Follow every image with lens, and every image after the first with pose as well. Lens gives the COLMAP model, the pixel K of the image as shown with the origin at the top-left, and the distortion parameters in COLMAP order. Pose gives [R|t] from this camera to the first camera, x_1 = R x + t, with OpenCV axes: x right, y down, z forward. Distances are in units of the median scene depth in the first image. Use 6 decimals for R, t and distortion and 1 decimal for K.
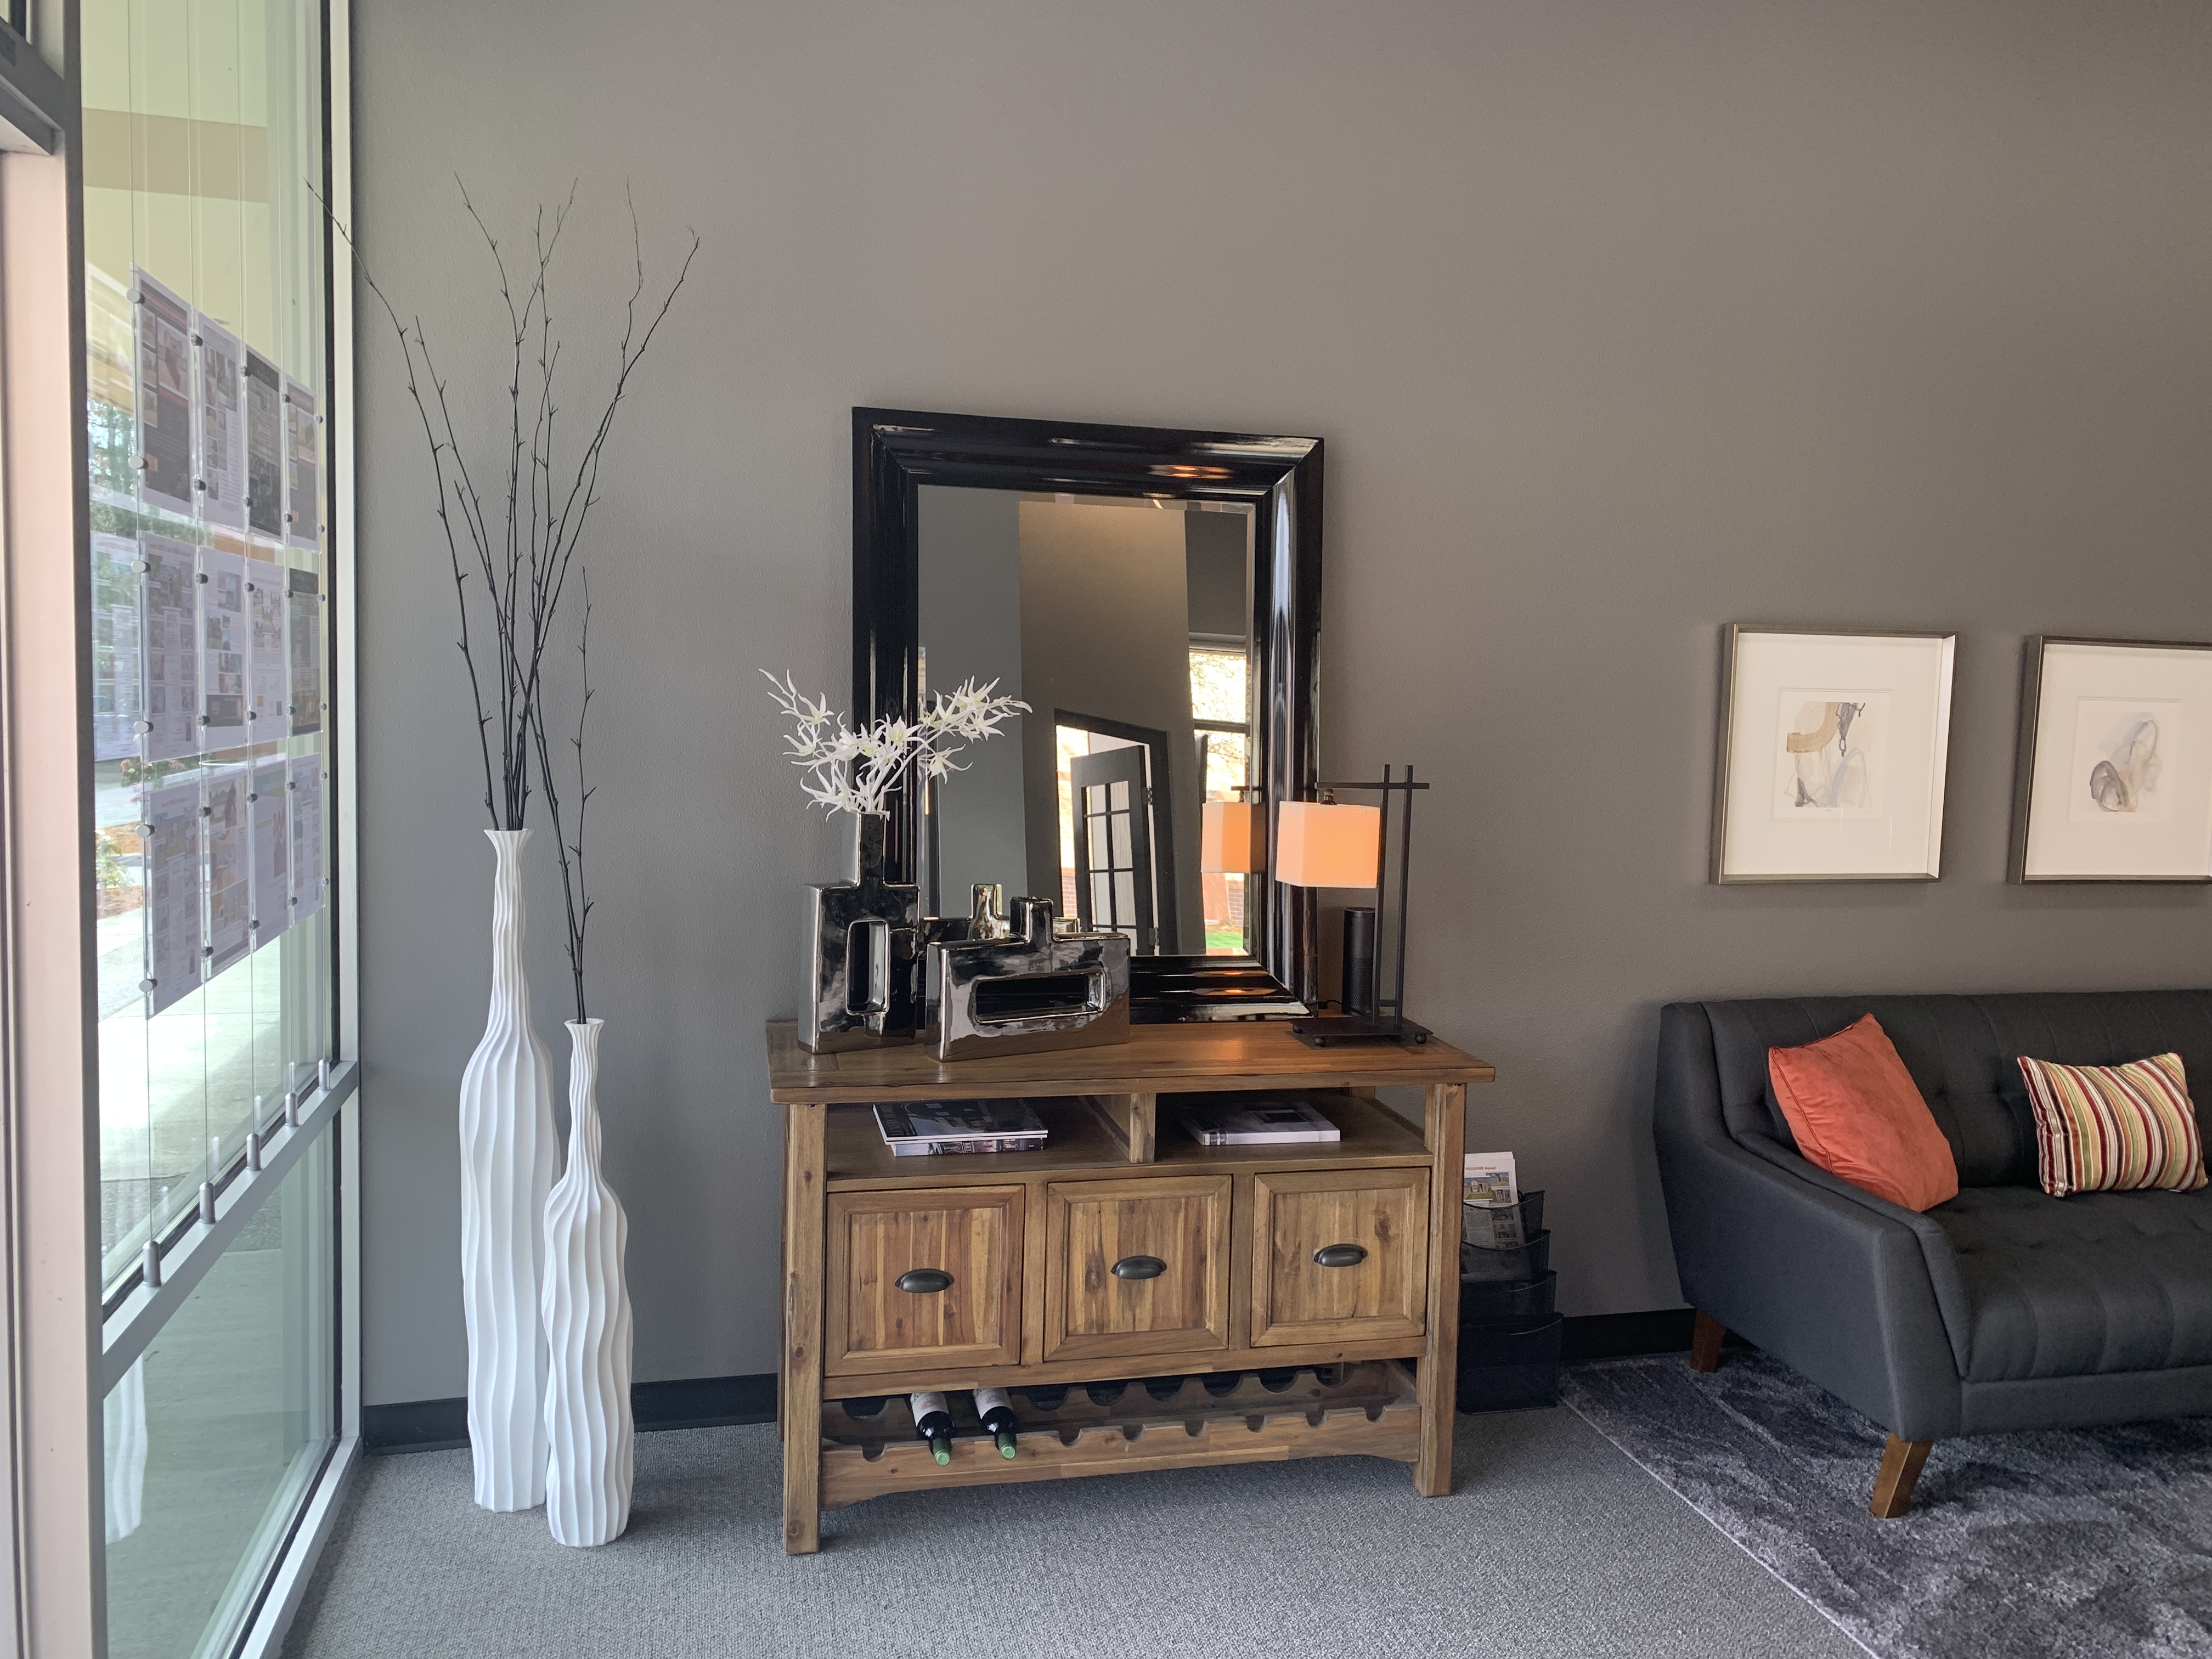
lens RADIAL K [[1708.6, 0, 1111.3], [0, 1708.6, 823.2], [0, 0, 1]] dist [0.055192, -0.056217]
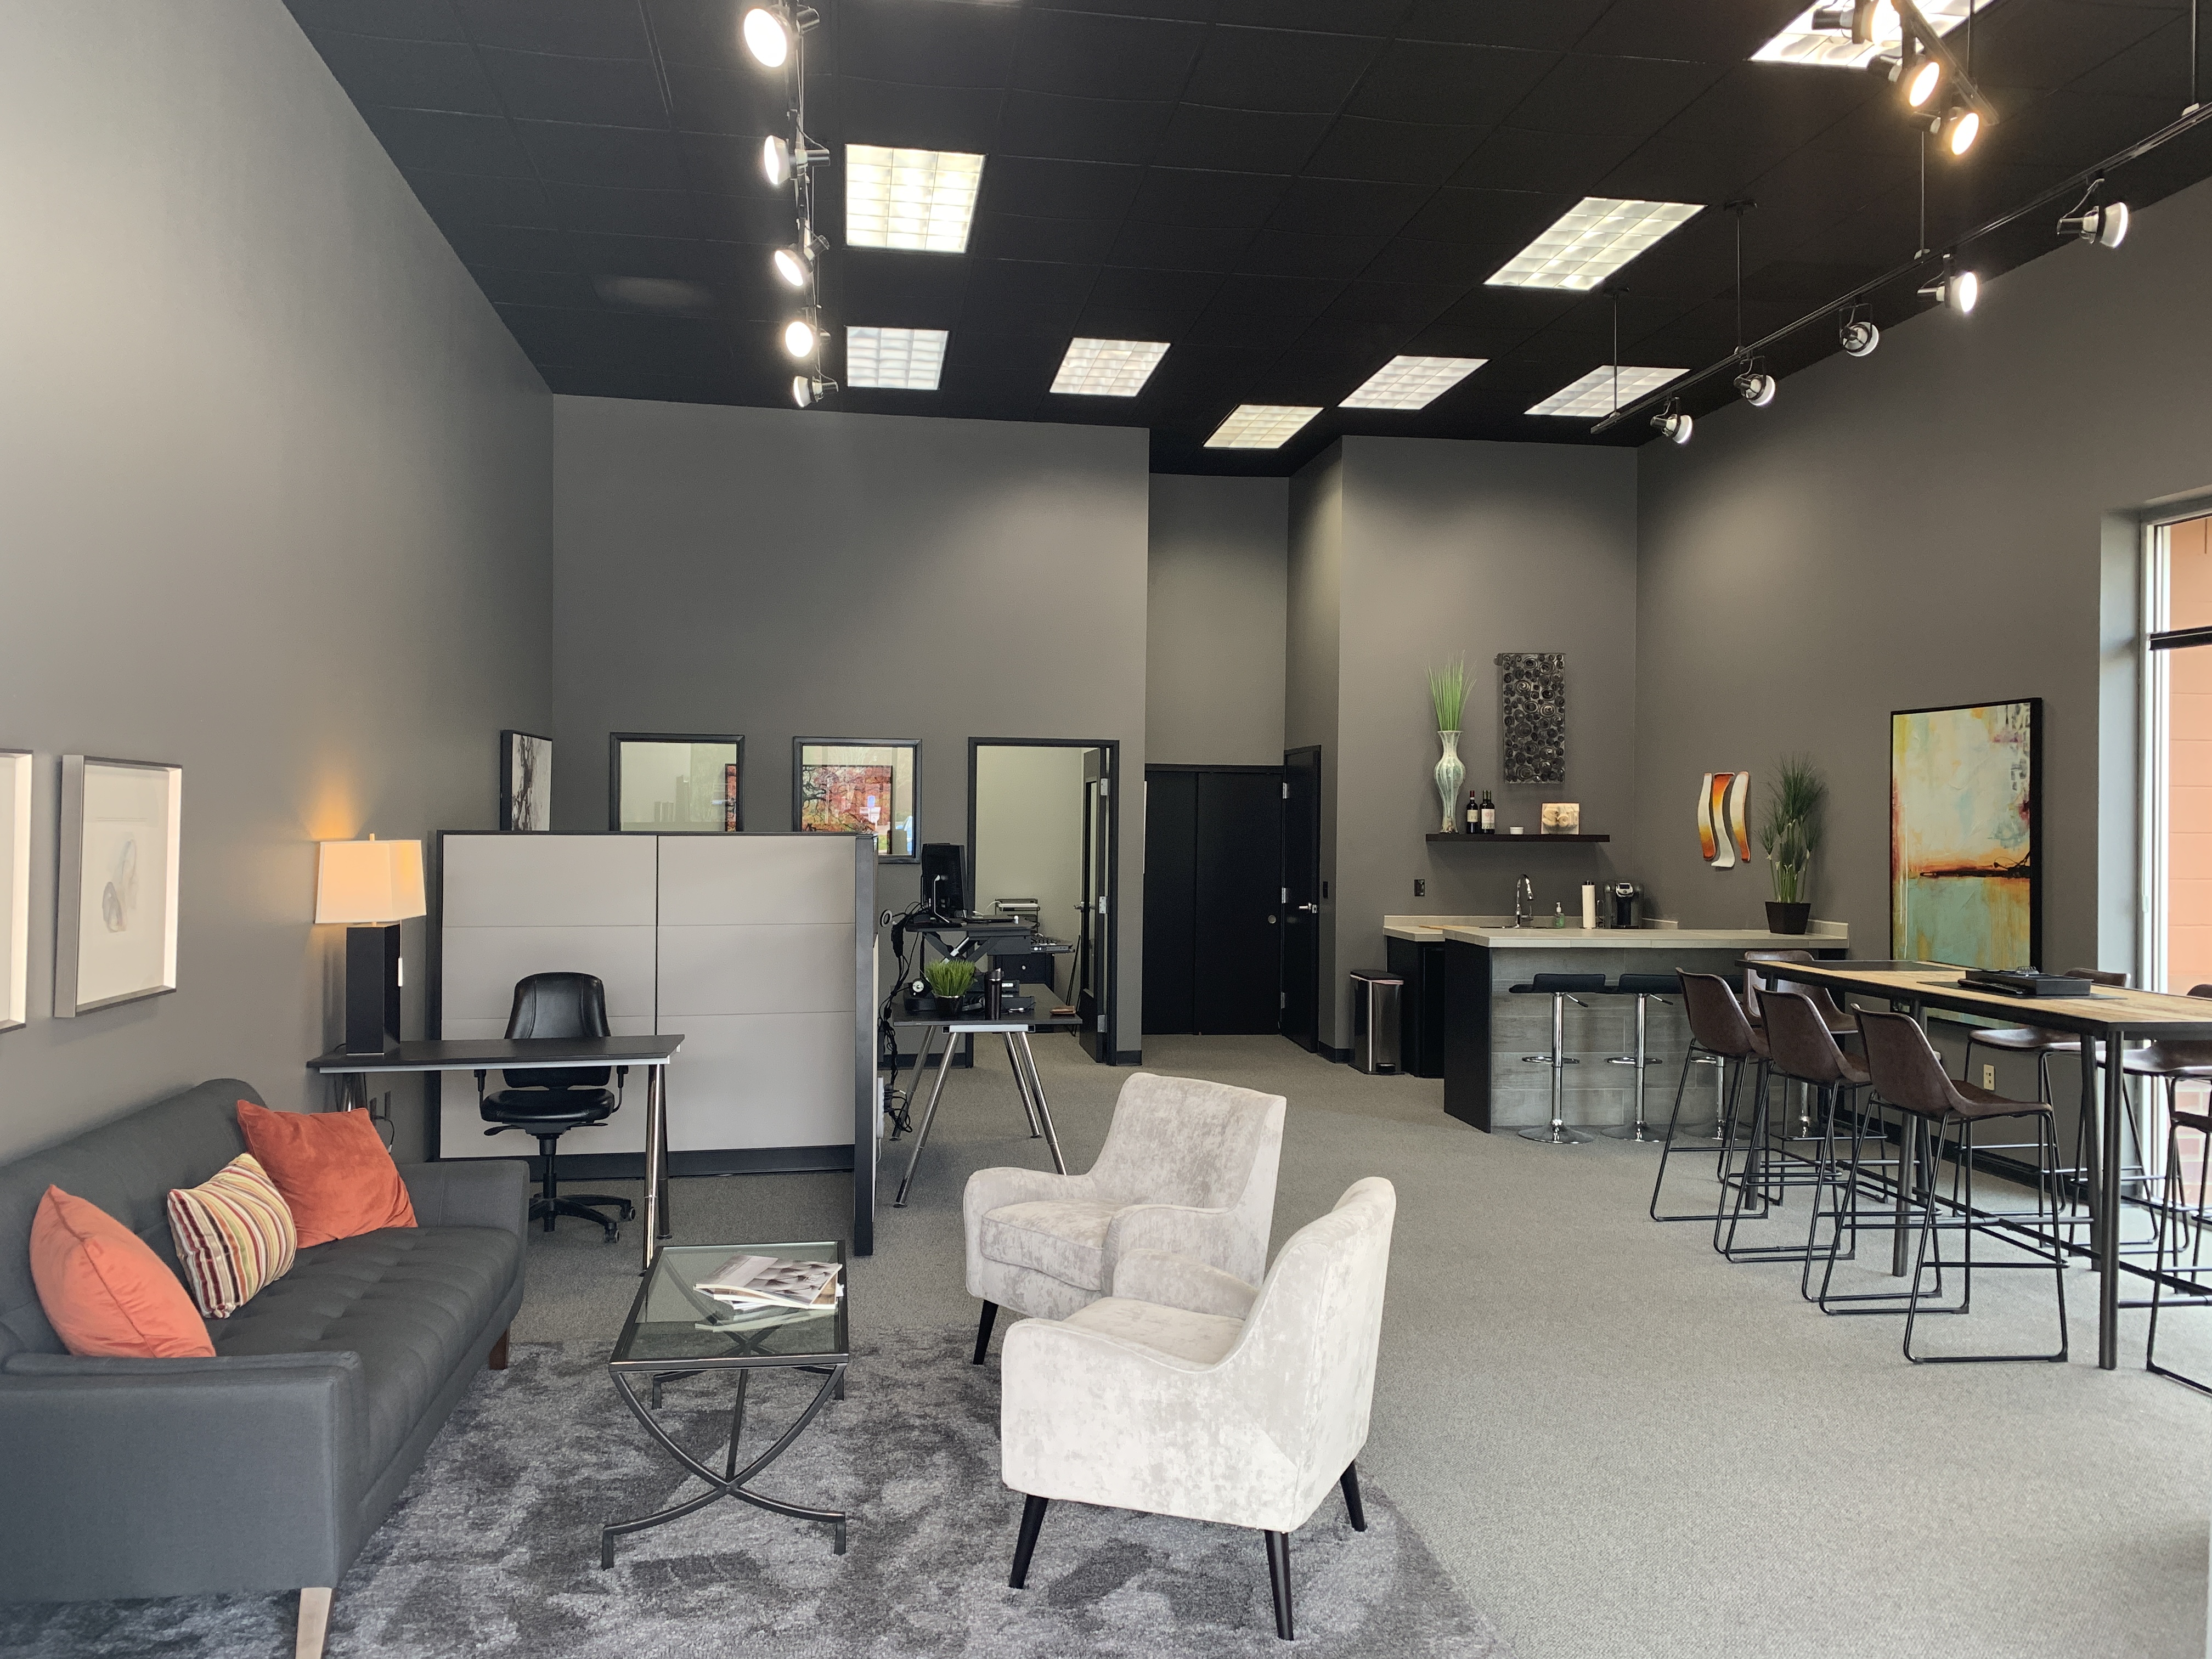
lens RADIAL K [[1708.6, 0, 1123.9], [0, 1708.6, 827.9], [0, 0, 1]] dist [0.055192, -0.056217]
pose [[0.071736, -0.030859, 0.996946, -0.433997], [0.068371, 0.997322, 0.025951, -0.061932], [-0.995078, 0.066300, 0.073654, 0.414592]]
